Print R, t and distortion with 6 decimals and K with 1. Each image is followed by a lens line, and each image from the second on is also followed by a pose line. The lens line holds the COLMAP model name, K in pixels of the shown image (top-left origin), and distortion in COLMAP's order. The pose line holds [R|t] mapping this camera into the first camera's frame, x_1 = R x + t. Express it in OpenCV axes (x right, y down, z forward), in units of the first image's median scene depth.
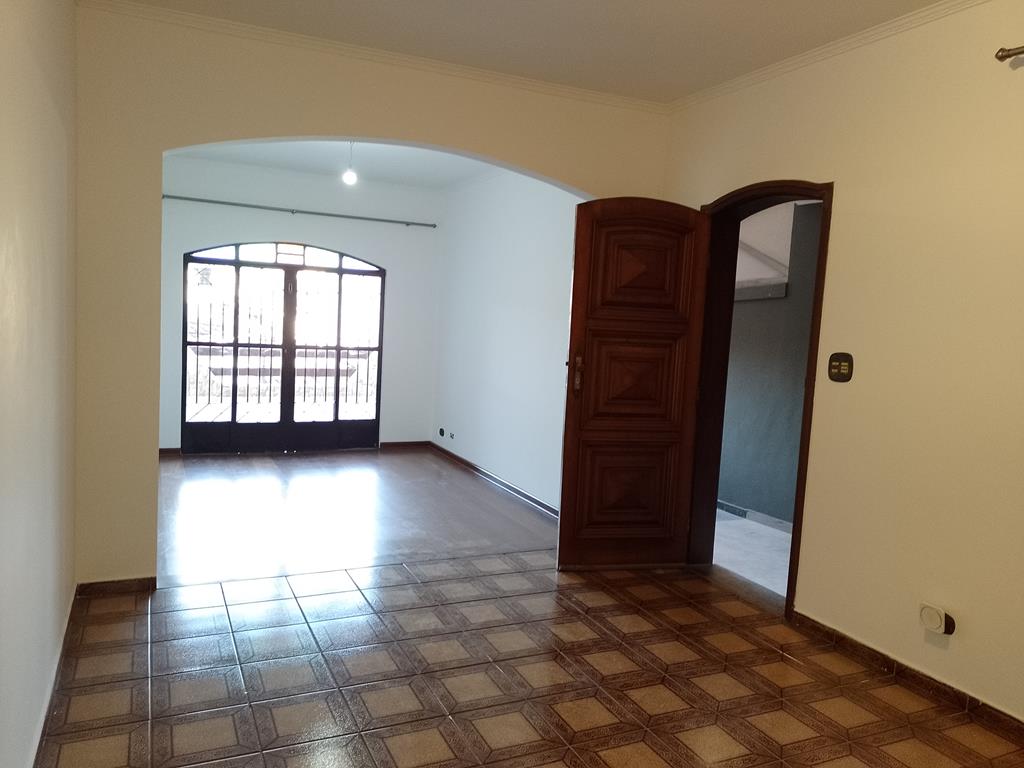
lens RADIAL K [[756.2, 0, 504.4], [0, 756.2, 380.8], [0, 0, 1]] dist [0.104401, -0.133979]
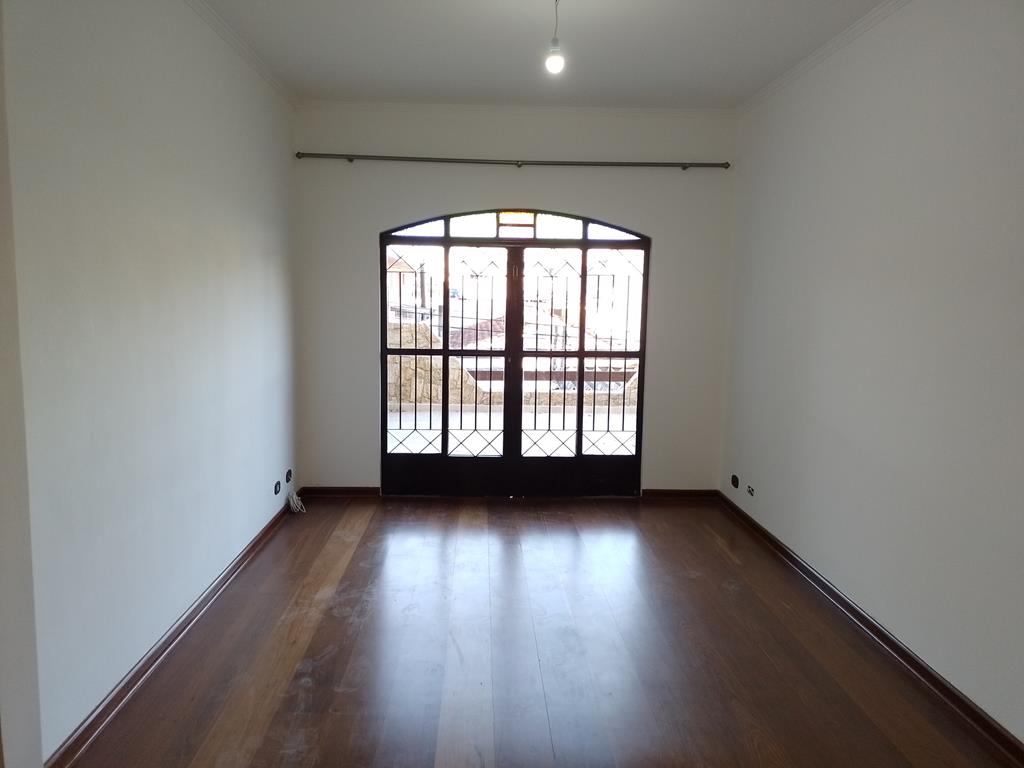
lens RADIAL K [[756.2, 0, 504.4], [0, 756.2, 380.8], [0, 0, 1]] dist [0.104401, -0.133979]
pose [[0.918627, 0.005552, -0.395086, -0.006159], [-0.001564, 0.999945, 0.010416, -0.026048], [0.395122, -0.008950, 0.918585, 0.332850]]
